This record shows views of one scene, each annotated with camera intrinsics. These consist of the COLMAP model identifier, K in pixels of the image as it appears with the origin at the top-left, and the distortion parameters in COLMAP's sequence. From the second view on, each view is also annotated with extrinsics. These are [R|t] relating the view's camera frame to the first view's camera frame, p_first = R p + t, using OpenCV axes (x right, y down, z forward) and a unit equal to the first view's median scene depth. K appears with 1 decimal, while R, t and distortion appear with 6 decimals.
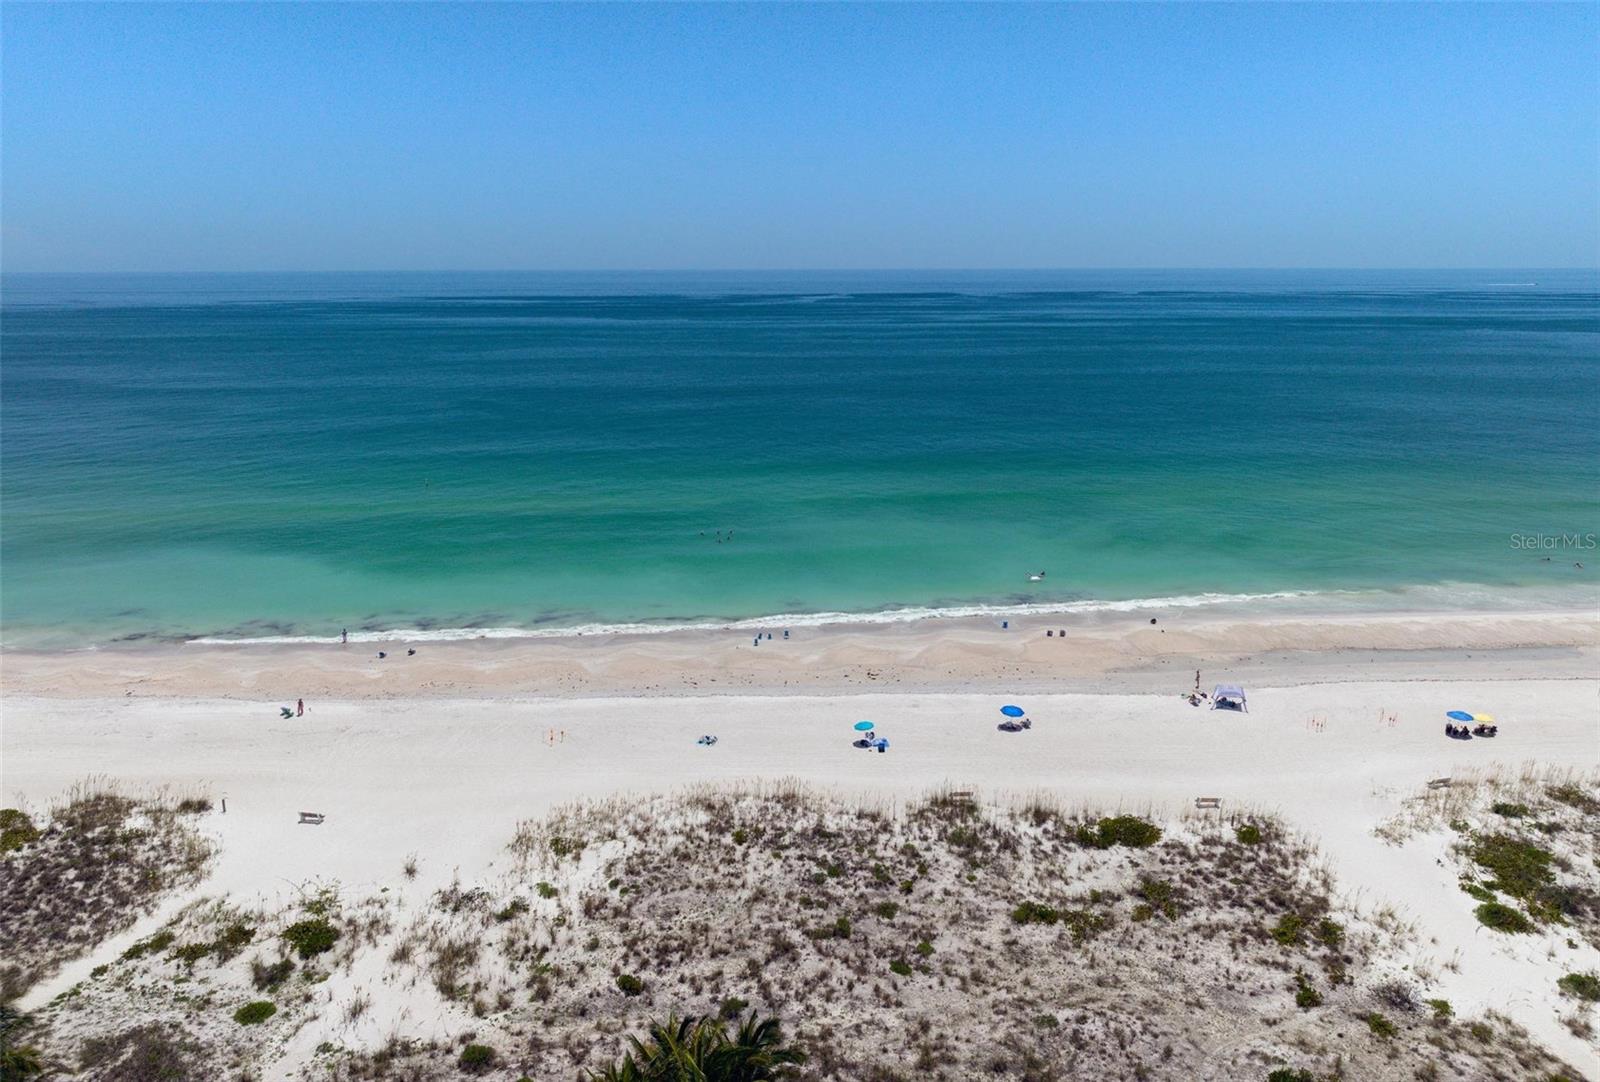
lens RADIAL K [[1104.1, 0, 800.0], [0, 1104.1, 541.0], [0, 0, 1]] dist [0.000419, -0.005788]
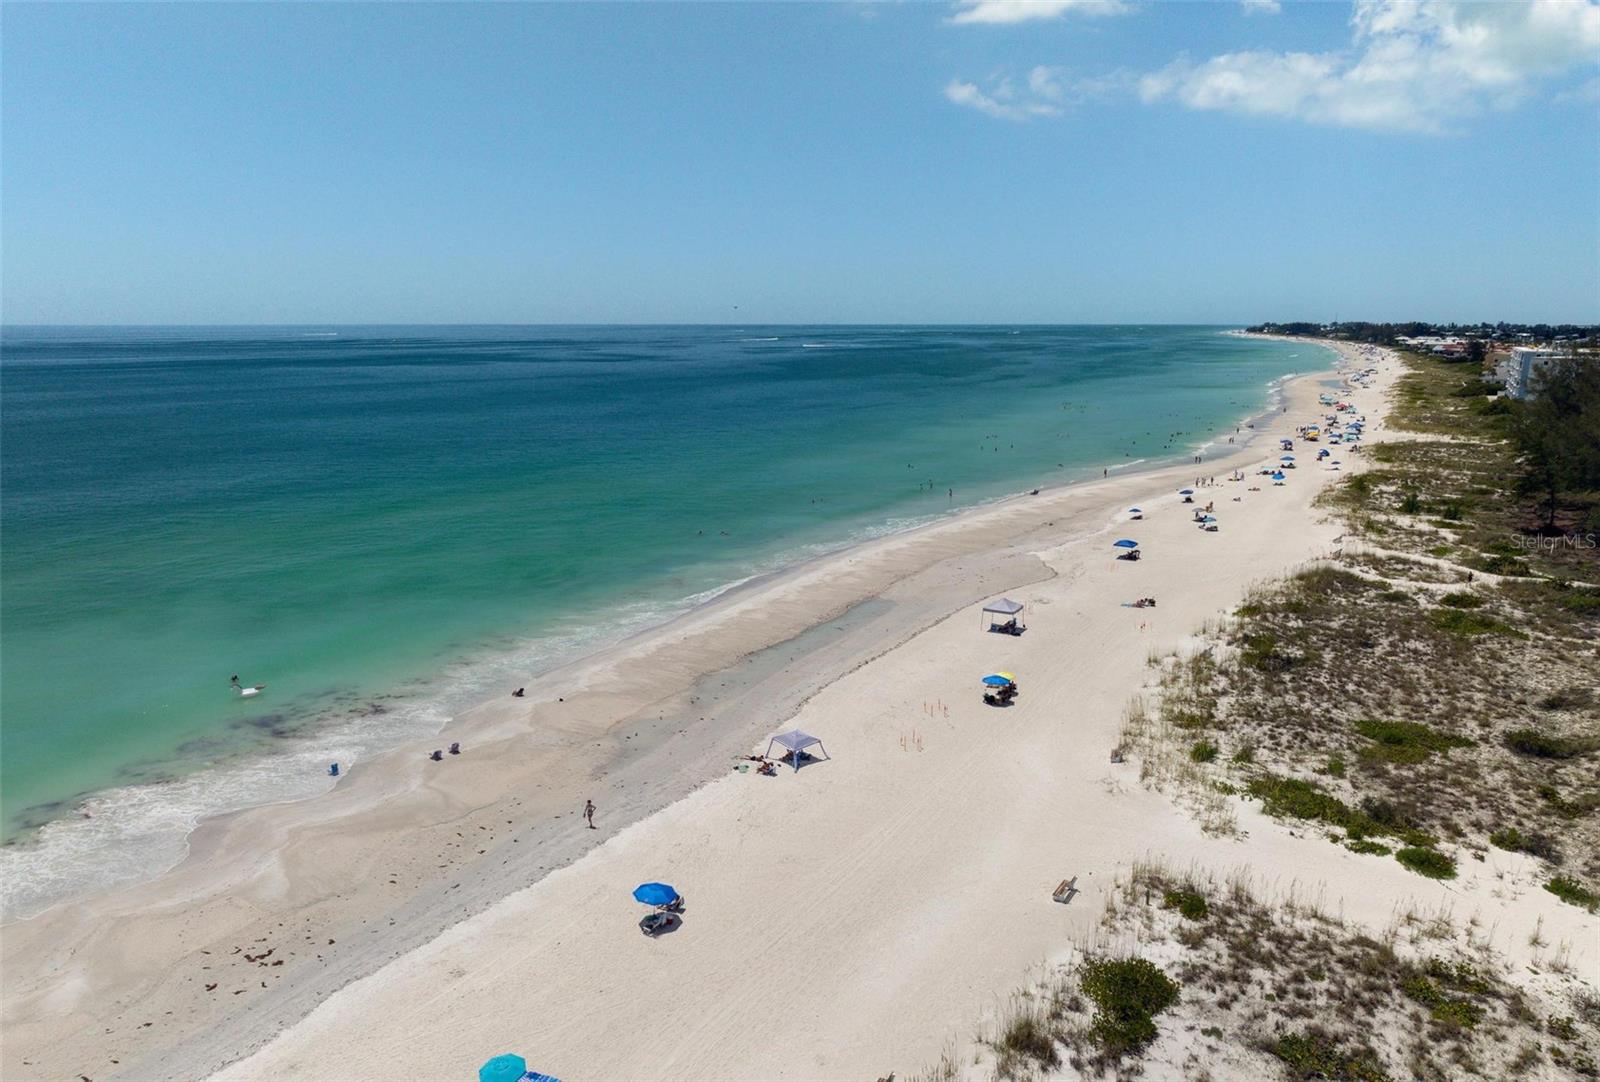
lens RADIAL K [[1104.1, 0, 800.0], [0, 1104.1, 541.0], [0, 0, 1]] dist [0.000419, -0.005788]
pose [[0.529842, -0.151132, 0.834522, -0.273713], [0.203789, 0.977852, 0.047702, -0.034576], [-0.823248, 0.144792, 0.548906, 0.874066]]
